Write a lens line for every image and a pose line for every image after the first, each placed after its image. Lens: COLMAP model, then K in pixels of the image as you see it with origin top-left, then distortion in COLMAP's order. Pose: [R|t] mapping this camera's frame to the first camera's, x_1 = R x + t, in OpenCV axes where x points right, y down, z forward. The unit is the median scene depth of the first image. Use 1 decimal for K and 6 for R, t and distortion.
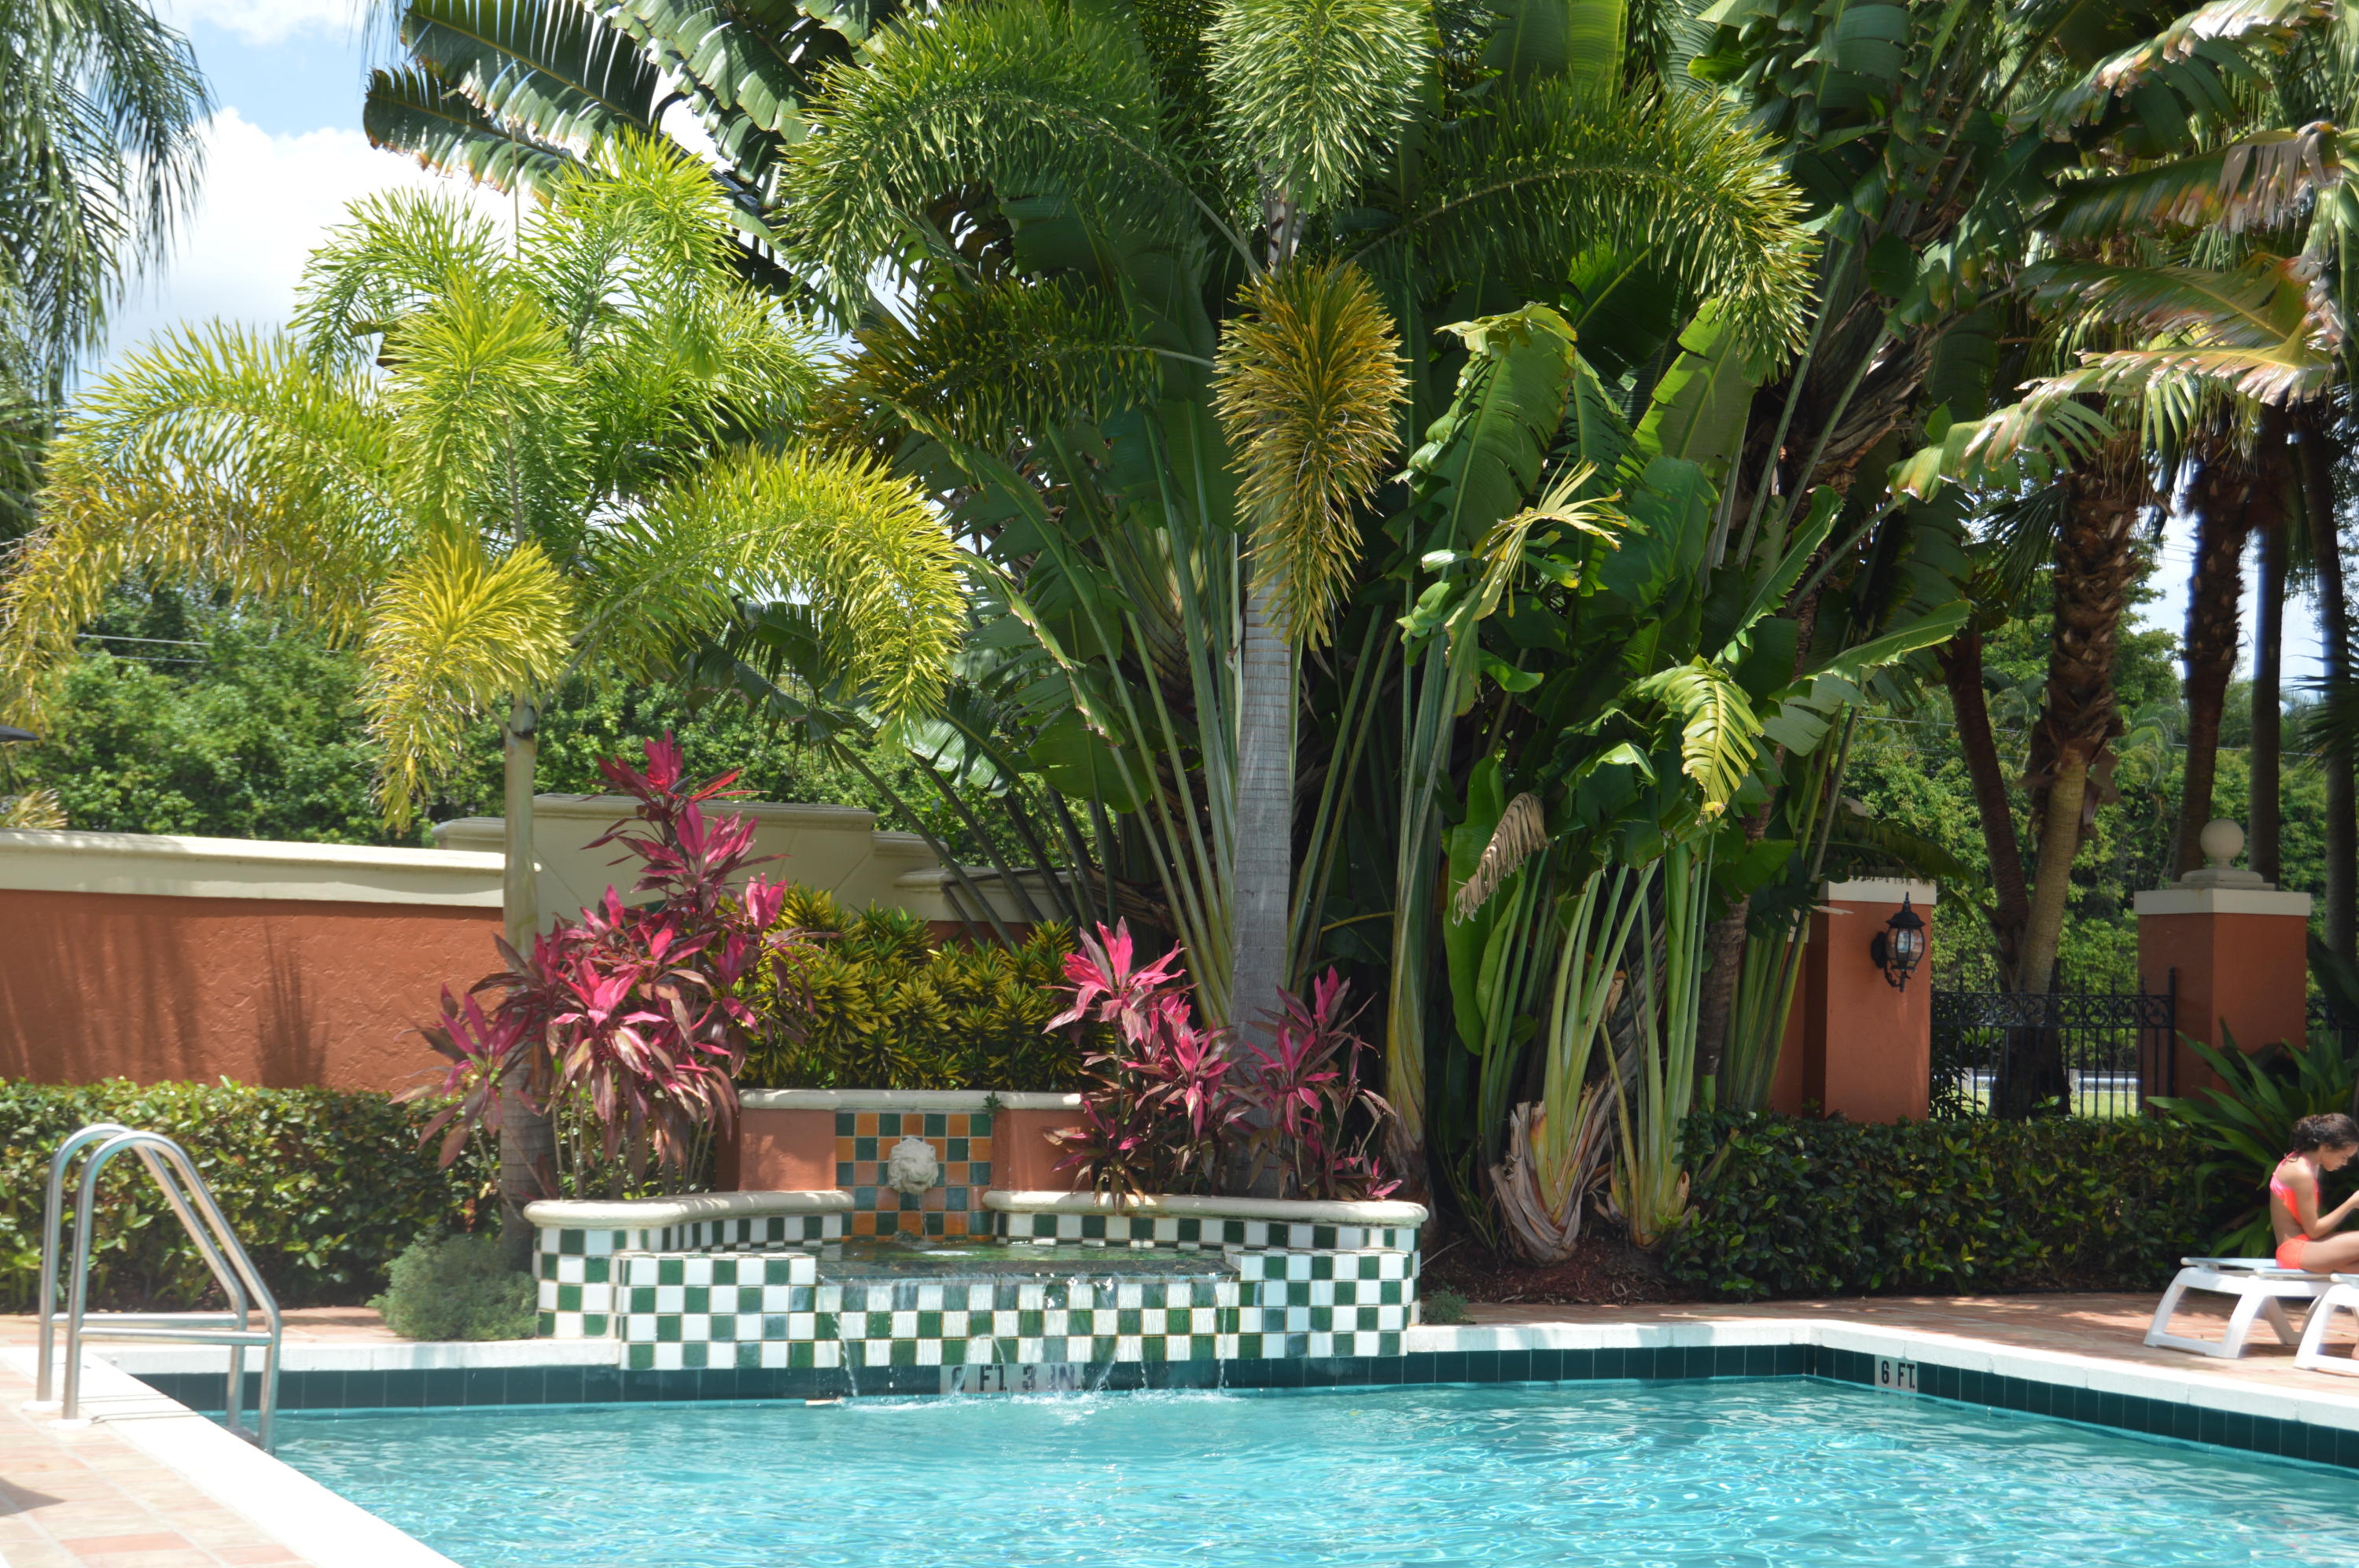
lens RADIAL K [[3912.2, 0, 1185.0], [0, 3912.2, 778.1], [0, 0, 1]] dist [-0.046985, 0.000000]
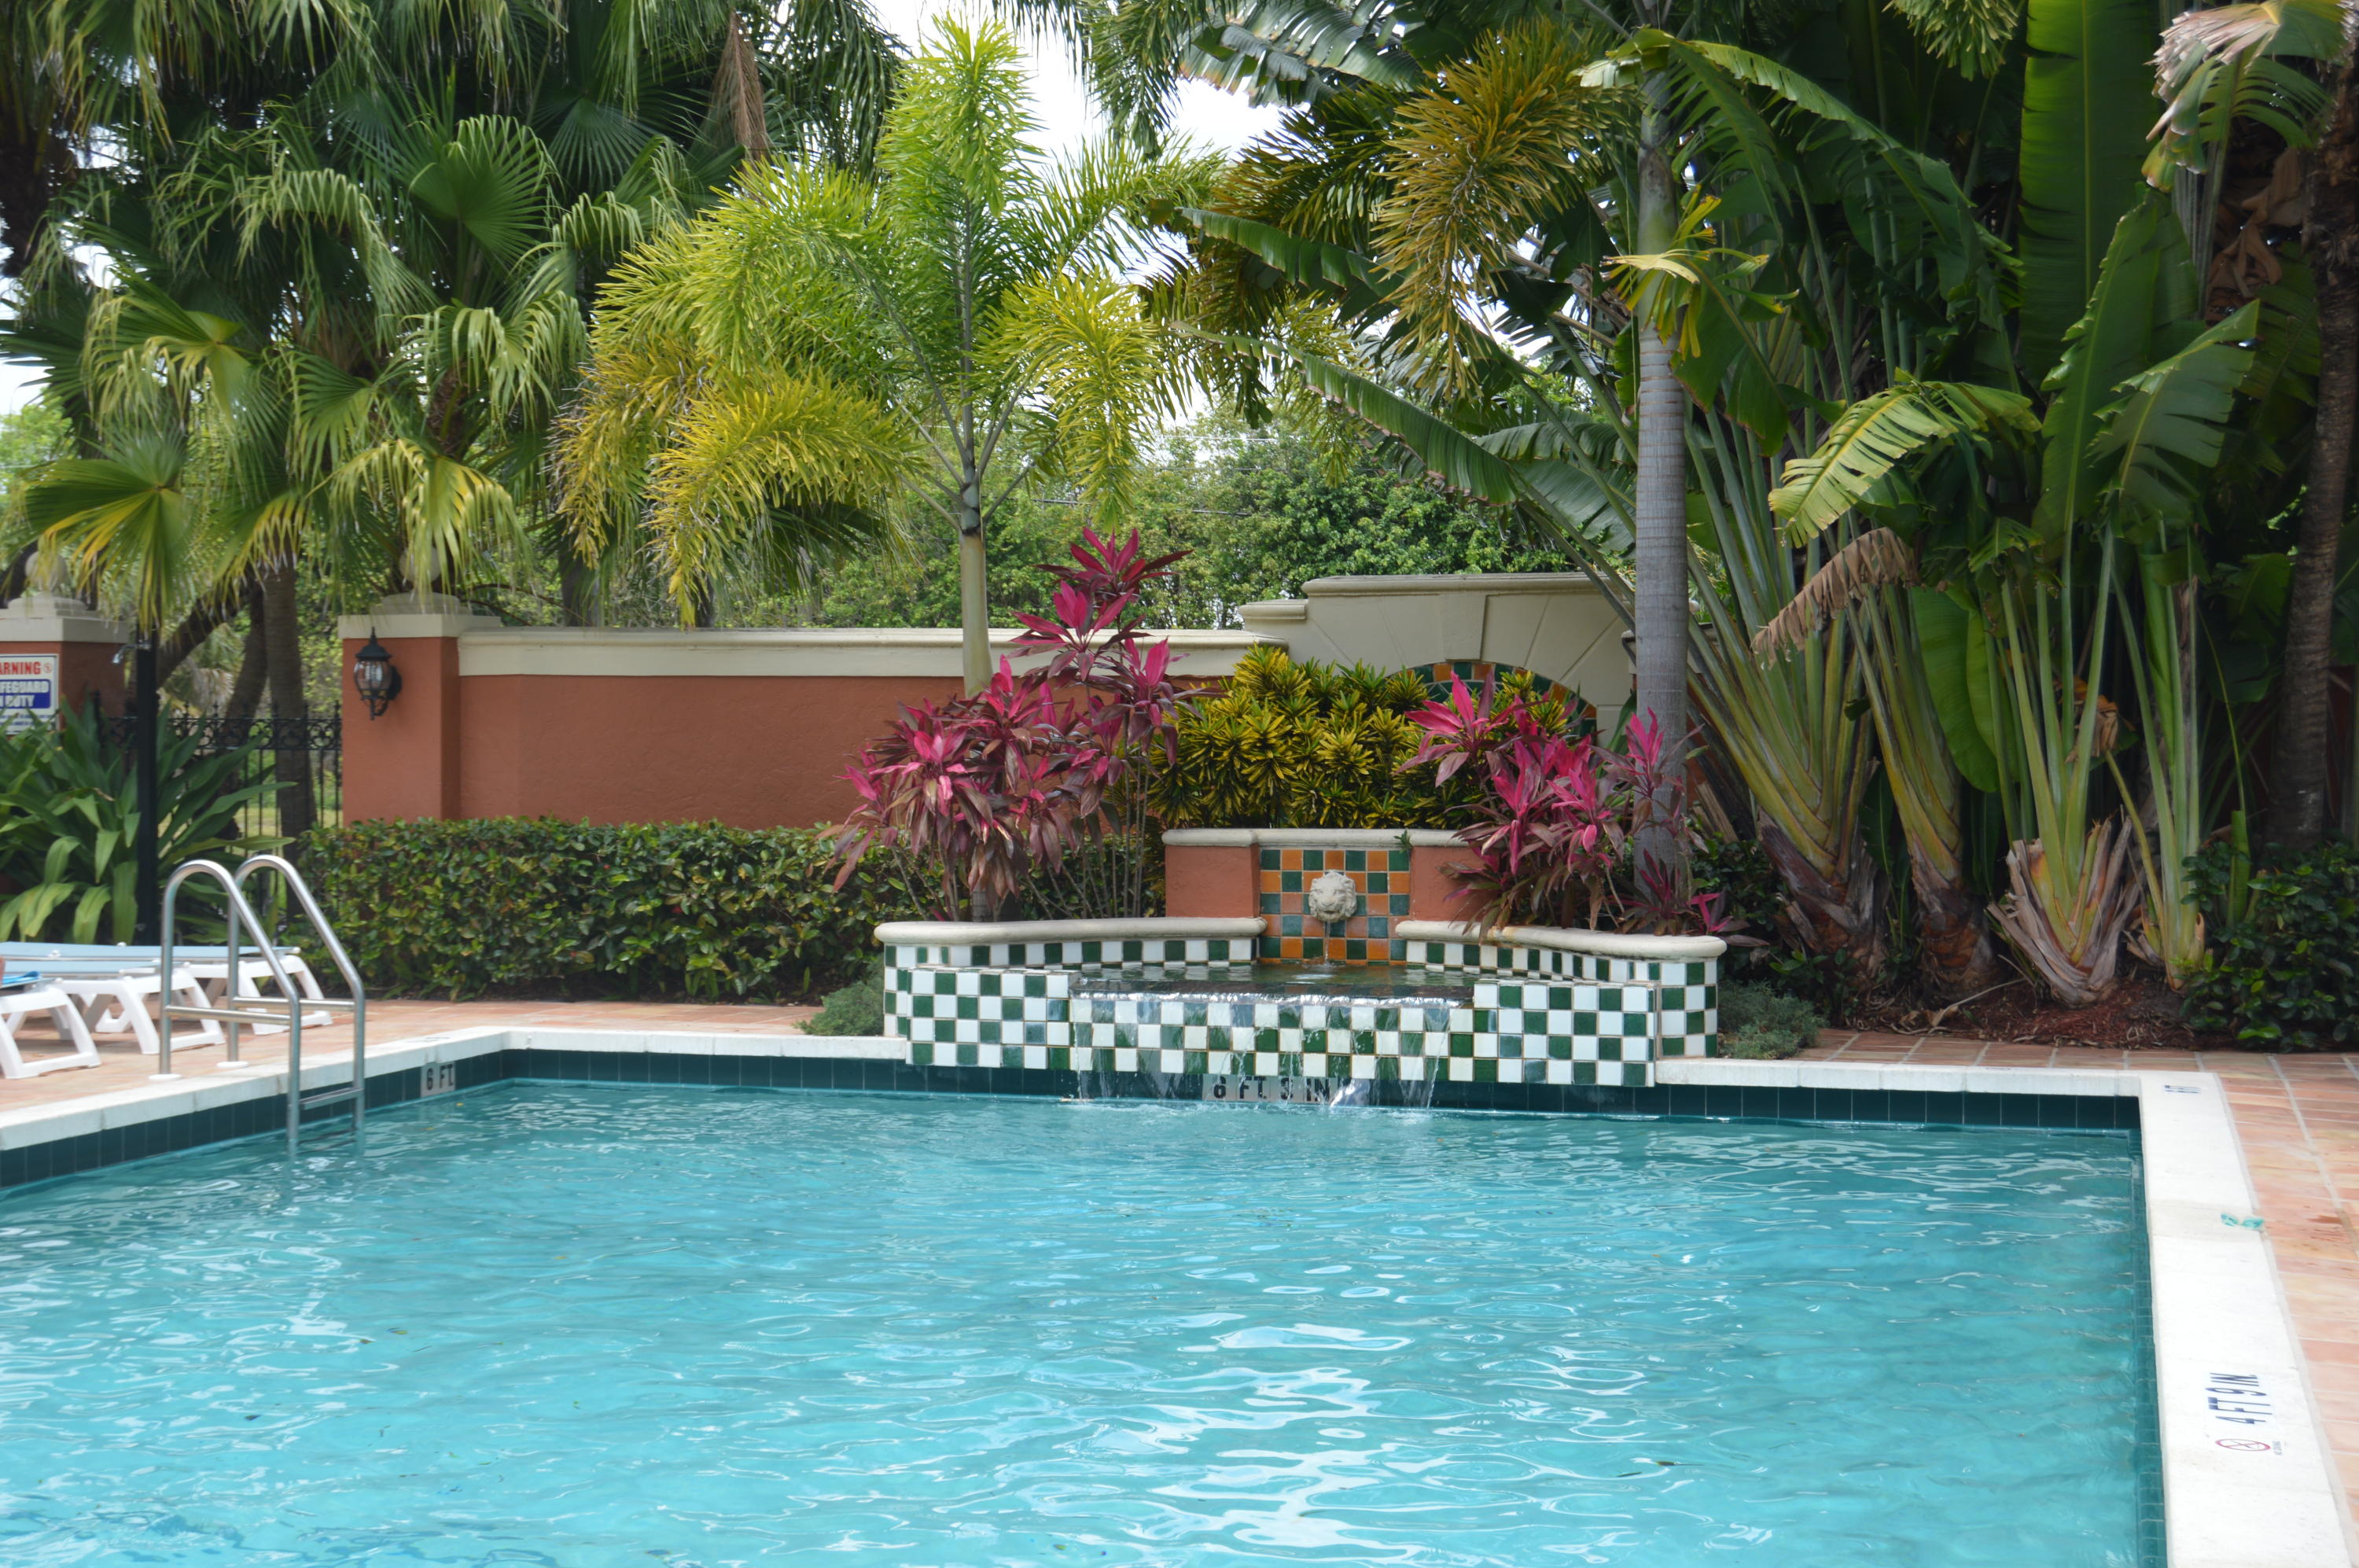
lens RADIAL K [[3493.7, 0, 1179.7], [0, 3493.7, 784.9], [0, 0, 1]] dist [-0.164938, 0.000000]
pose [[0.747182, -0.013068, -0.664491, 0.587855], [0.053145, 0.997780, 0.040137, 0.027876], [0.662491, -0.065304, 0.746218, 0.259333]]
